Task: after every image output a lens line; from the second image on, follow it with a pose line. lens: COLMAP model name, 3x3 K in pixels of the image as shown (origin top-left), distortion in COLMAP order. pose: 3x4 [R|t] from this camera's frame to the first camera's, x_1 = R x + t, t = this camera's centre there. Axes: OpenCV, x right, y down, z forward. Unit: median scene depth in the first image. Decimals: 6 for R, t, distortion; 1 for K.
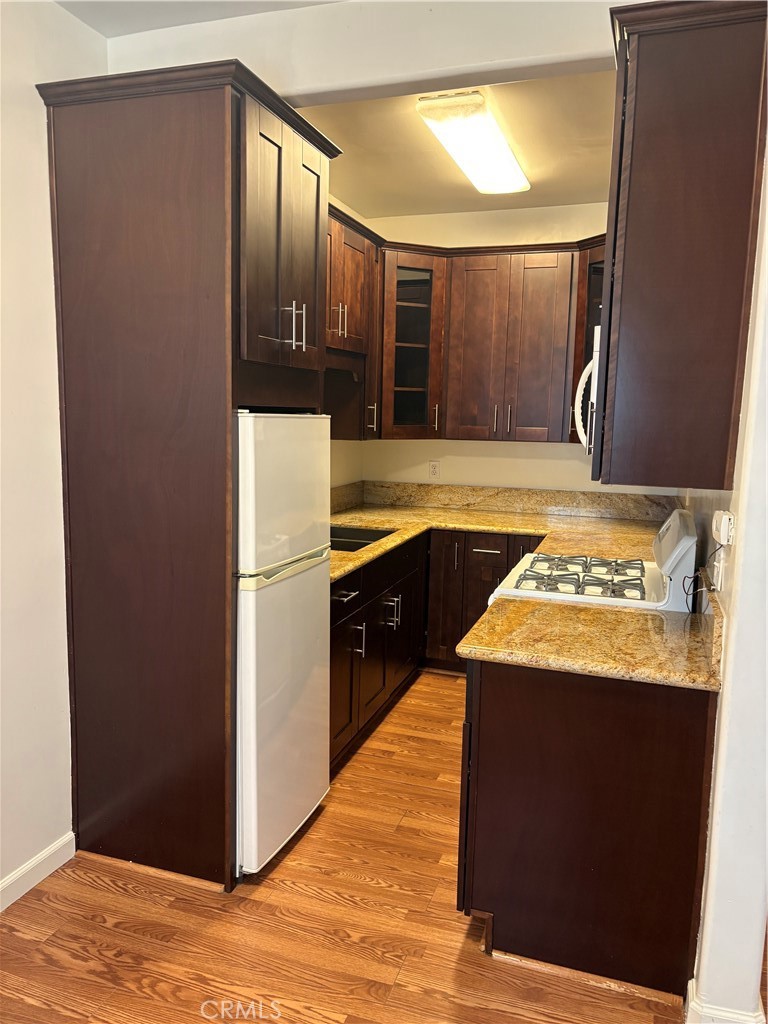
lens RADIAL K [[779.0, 0, 379.8], [0, 779.0, 510.6], [0, 0, 1]] dist [0.010967, -0.002901]
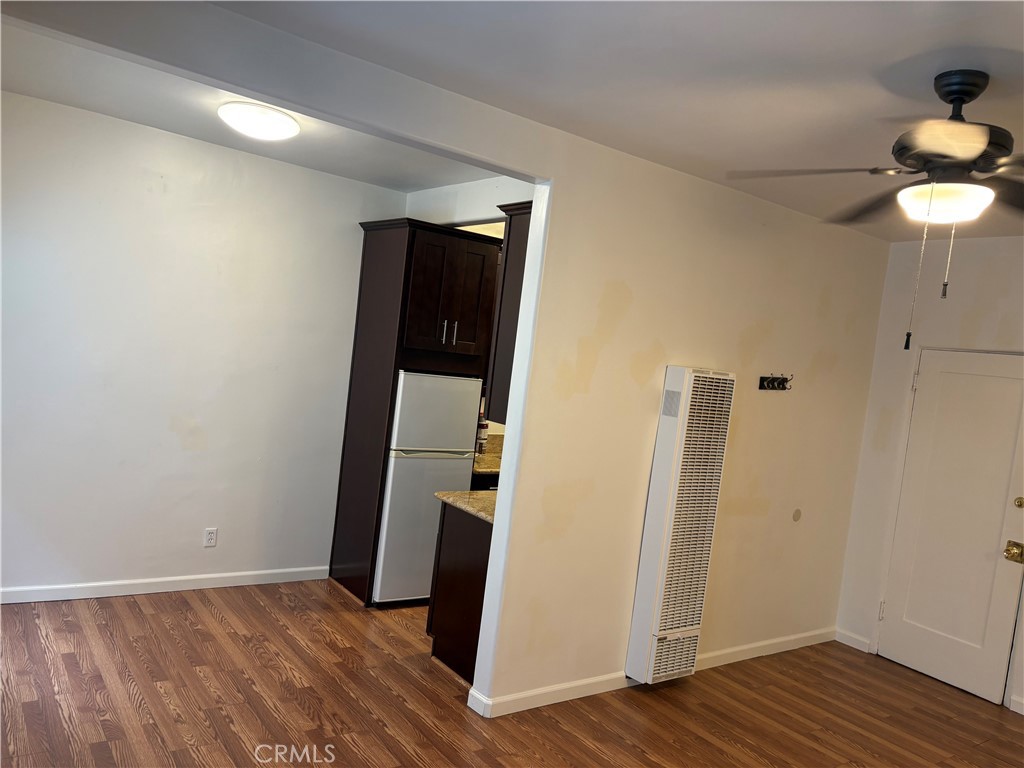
lens RADIAL K [[779.0, 0, 514.4], [0, 779.0, 387.6], [0, 0, 1]] dist [0.010967, -0.002901]
pose [[0.817349, 0.109373, -0.565667, 1.214732], [-0.178256, 0.981648, -0.067764, 0.005530], [0.547874, 0.156220, 0.821845, -0.529141]]
